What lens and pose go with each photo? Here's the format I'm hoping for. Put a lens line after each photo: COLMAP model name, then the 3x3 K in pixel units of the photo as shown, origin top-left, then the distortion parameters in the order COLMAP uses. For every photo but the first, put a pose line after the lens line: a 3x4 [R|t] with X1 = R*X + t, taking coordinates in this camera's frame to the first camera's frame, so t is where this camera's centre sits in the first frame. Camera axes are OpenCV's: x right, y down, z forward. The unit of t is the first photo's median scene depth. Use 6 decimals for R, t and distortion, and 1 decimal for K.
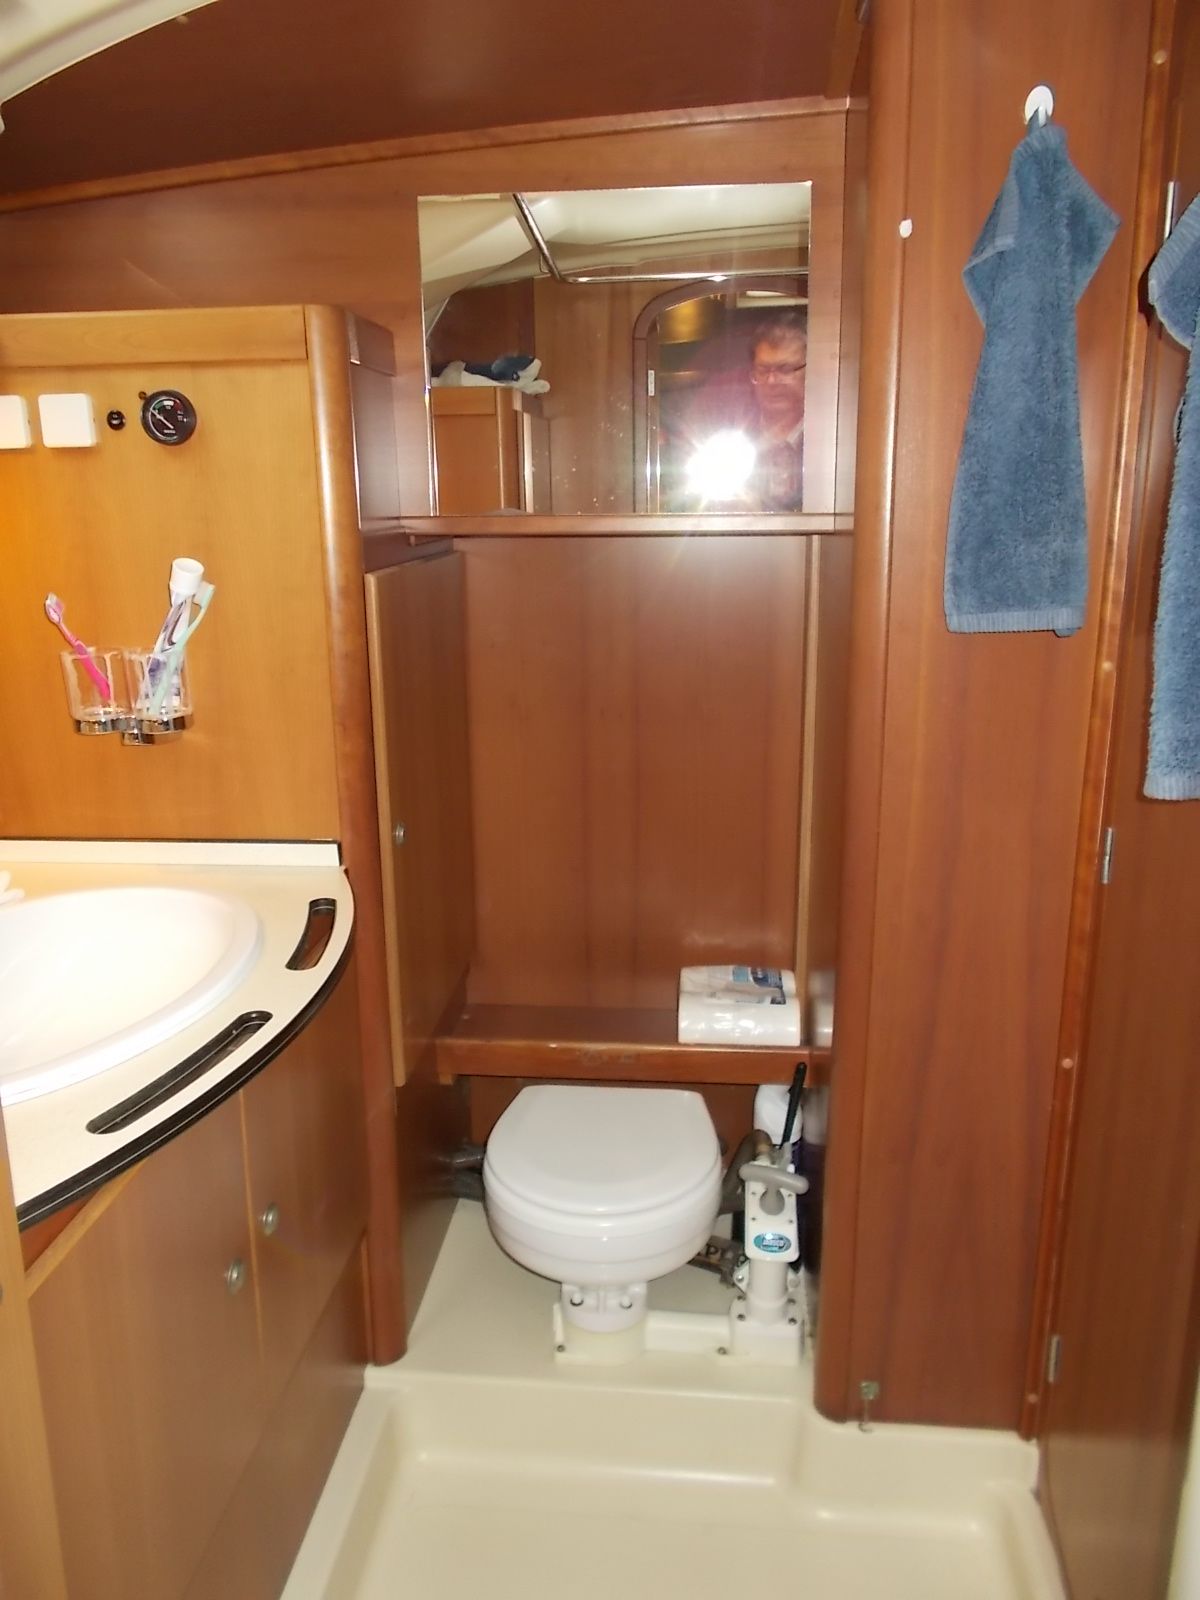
lens RADIAL K [[1186.5, 0, 597.8], [0, 1186.5, 792.8], [0, 0, 1]] dist [-0.008211, -0.011788]
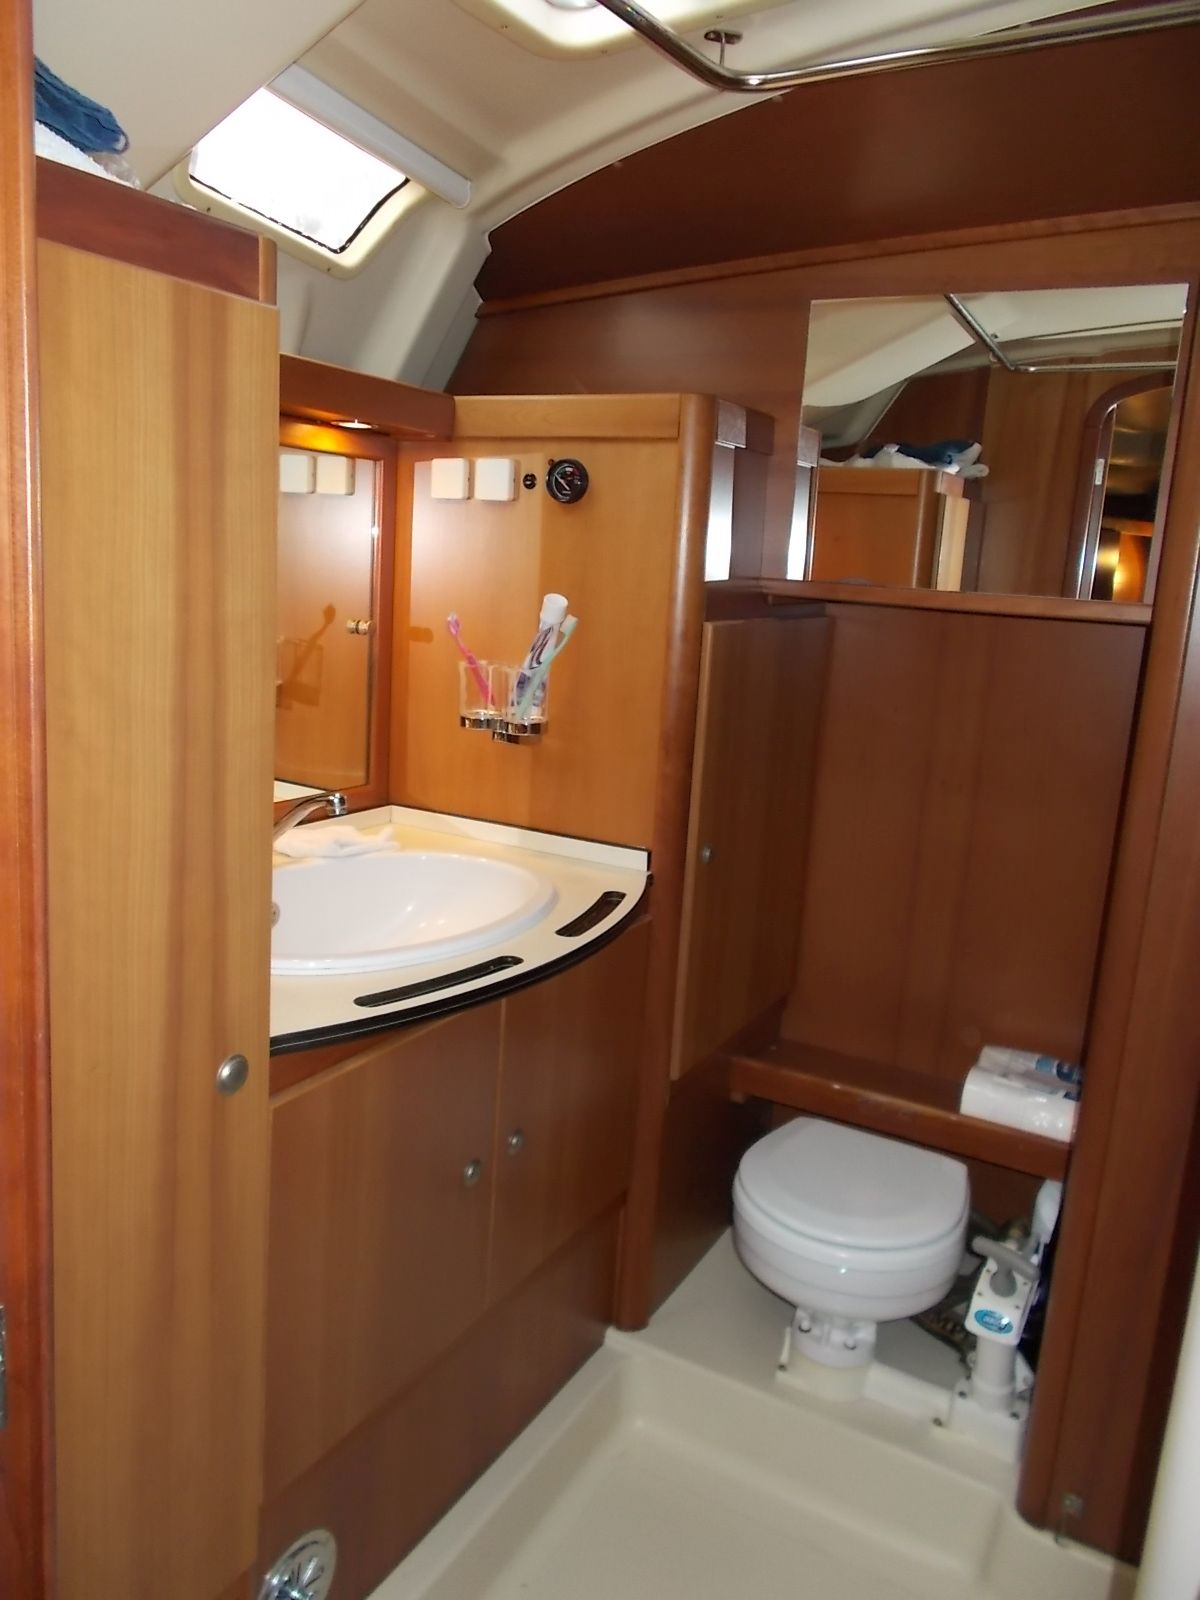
lens RADIAL K [[1186.5, 0, 597.8], [0, 1186.5, 792.8], [0, 0, 1]] dist [-0.008211, -0.011788]
pose [[0.911439, 0.144310, -0.385297, 0.159354], [-0.166899, 0.985640, -0.025643, 0.022832], [0.376064, 0.087678, 0.922436, -0.077265]]
